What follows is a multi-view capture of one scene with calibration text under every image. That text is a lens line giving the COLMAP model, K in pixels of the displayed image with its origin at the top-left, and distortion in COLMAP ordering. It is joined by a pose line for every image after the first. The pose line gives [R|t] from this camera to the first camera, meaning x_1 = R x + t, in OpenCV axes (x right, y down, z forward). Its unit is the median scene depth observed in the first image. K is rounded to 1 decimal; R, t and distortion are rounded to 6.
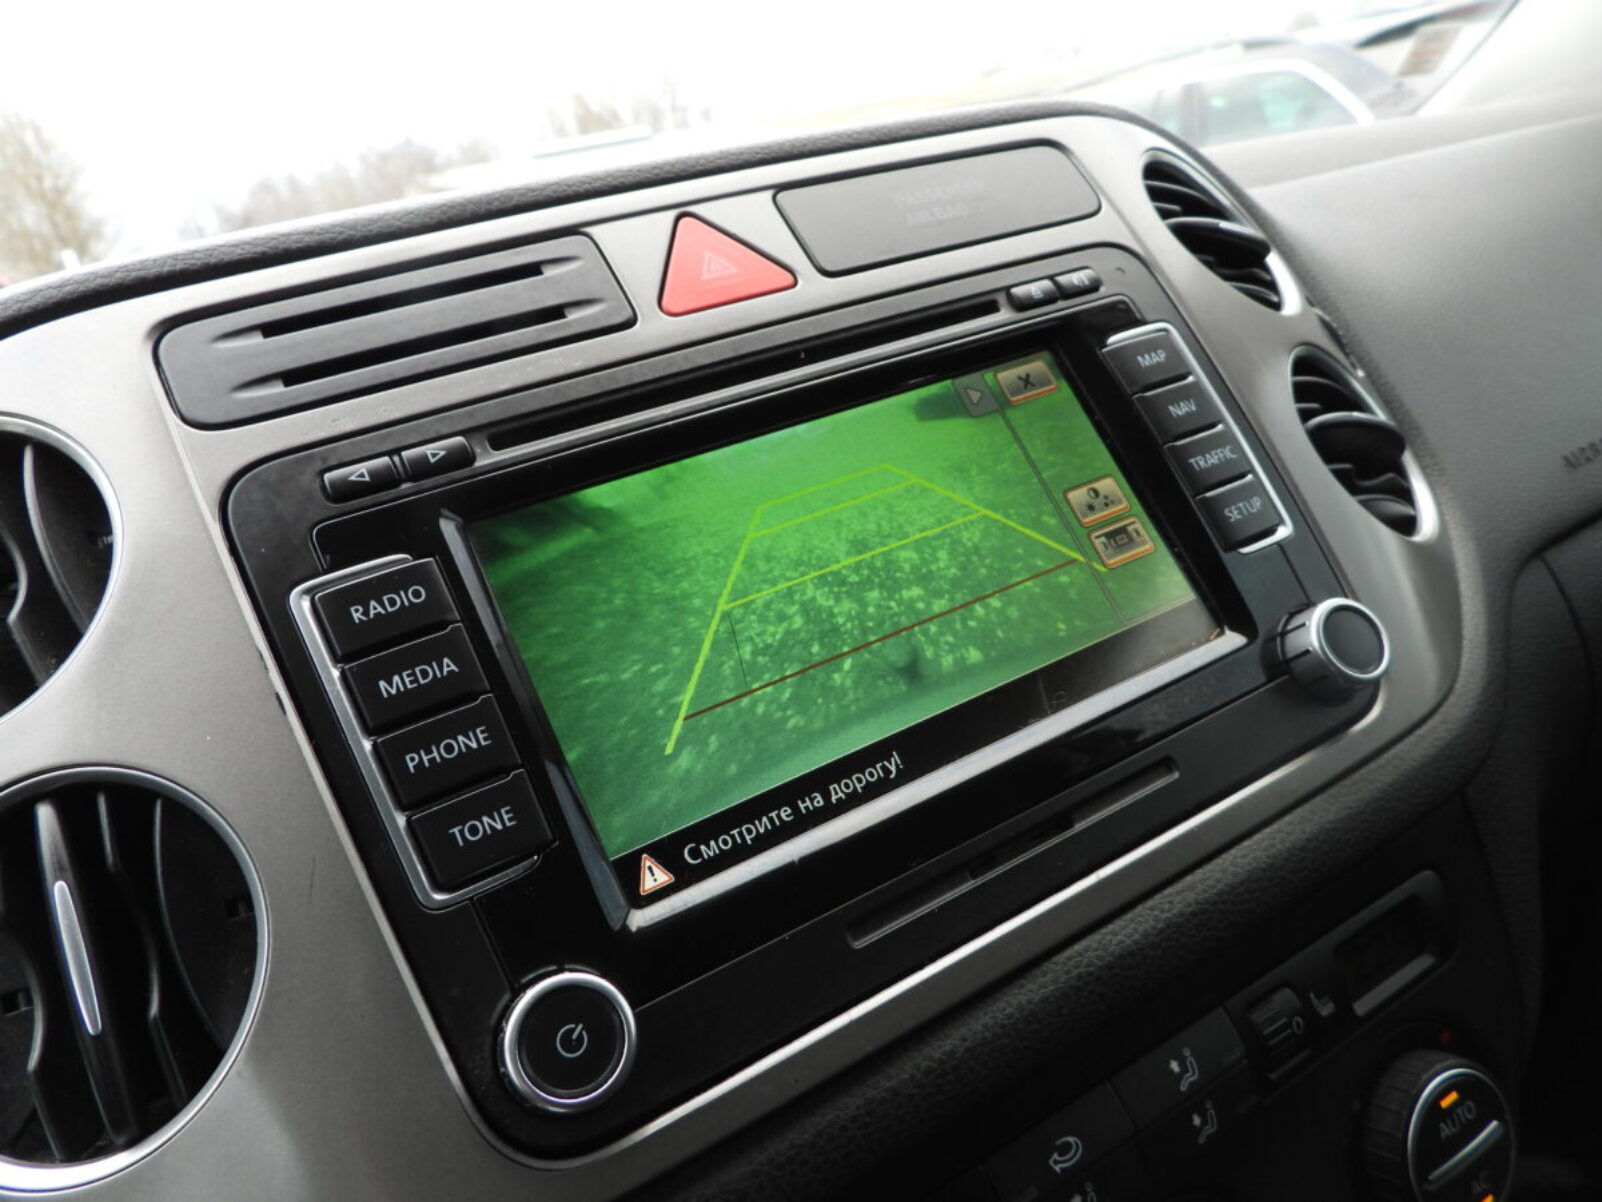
lens RADIAL K [[1147.4, 0, 801.0], [0, 1147.4, 601.0], [0, 0, 1]] dist [0.003507, 0.000868]
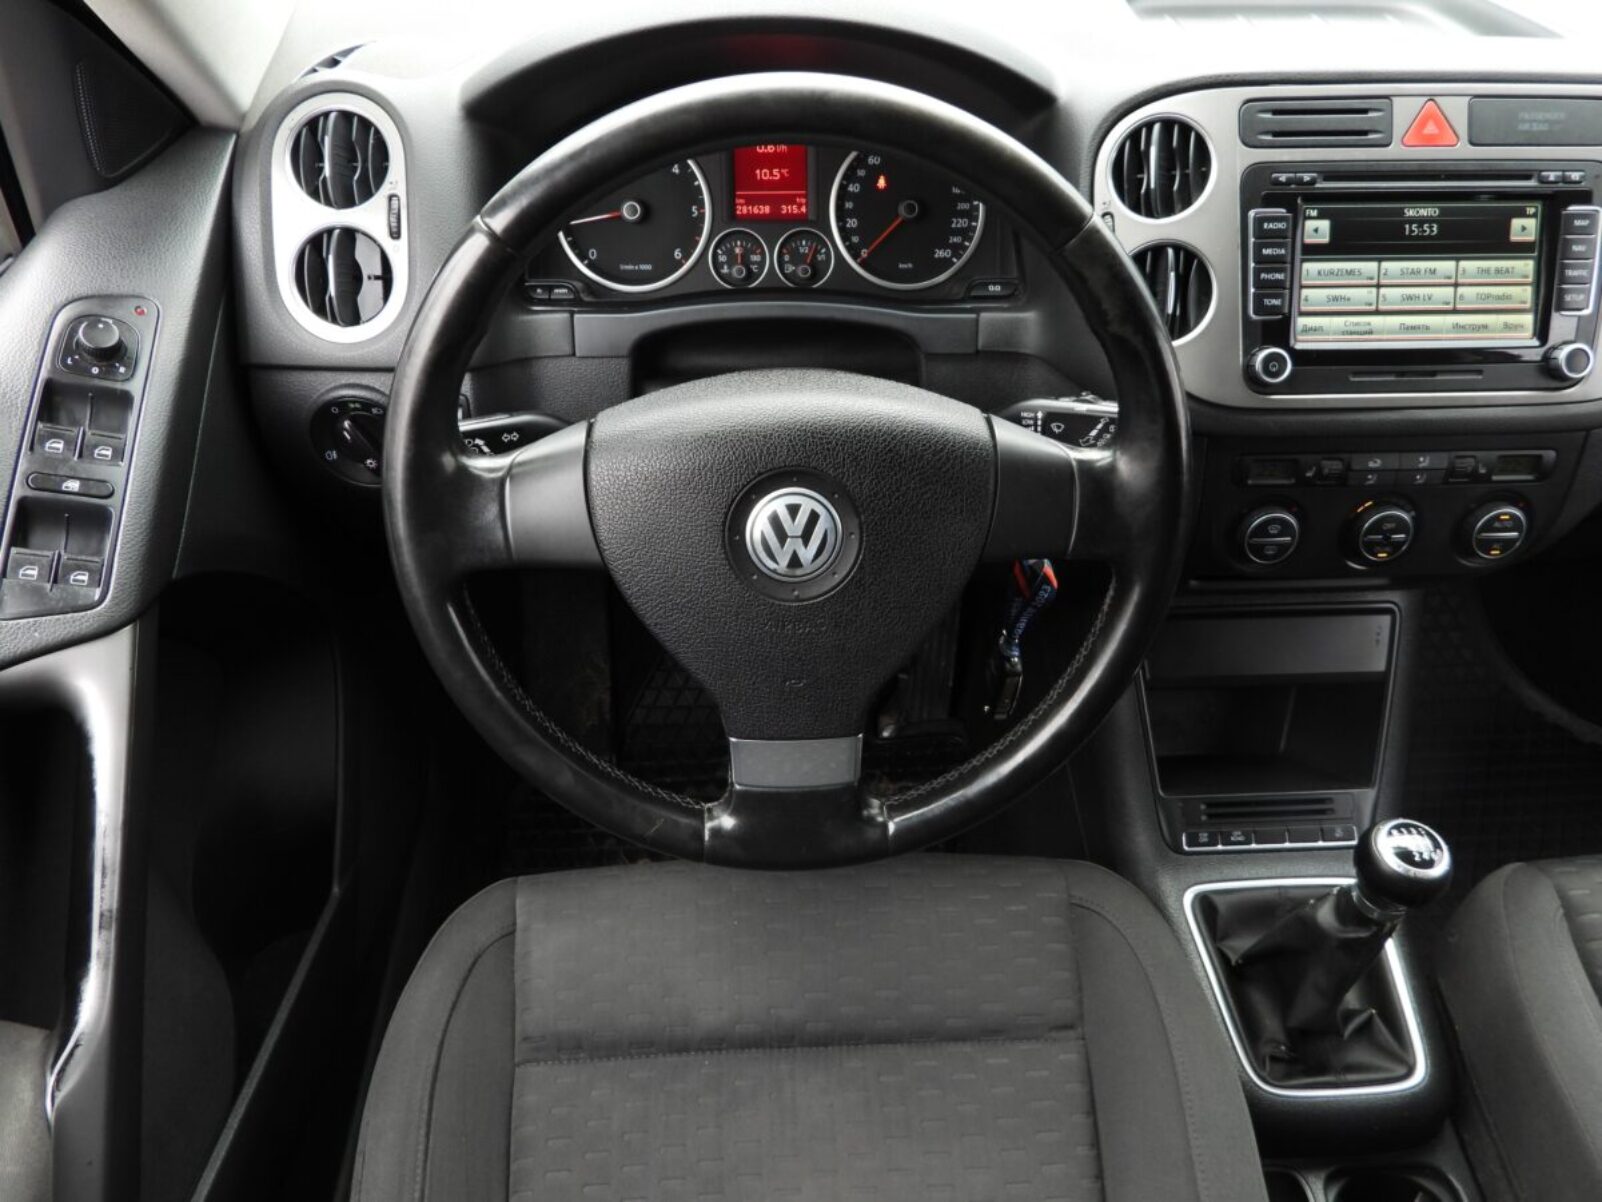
lens RADIAL K [[1187.3, 0, 801.0], [0, 1187.3, 601.0], [0, 0, 1]] dist [-0.010125, 0.000367]
pose [[0.873889, 0.456311, -0.167627, -0.412190], [-0.322648, 0.802361, 0.502111, -0.339616], [0.363616, -0.384705, 0.848402, -2.368391]]
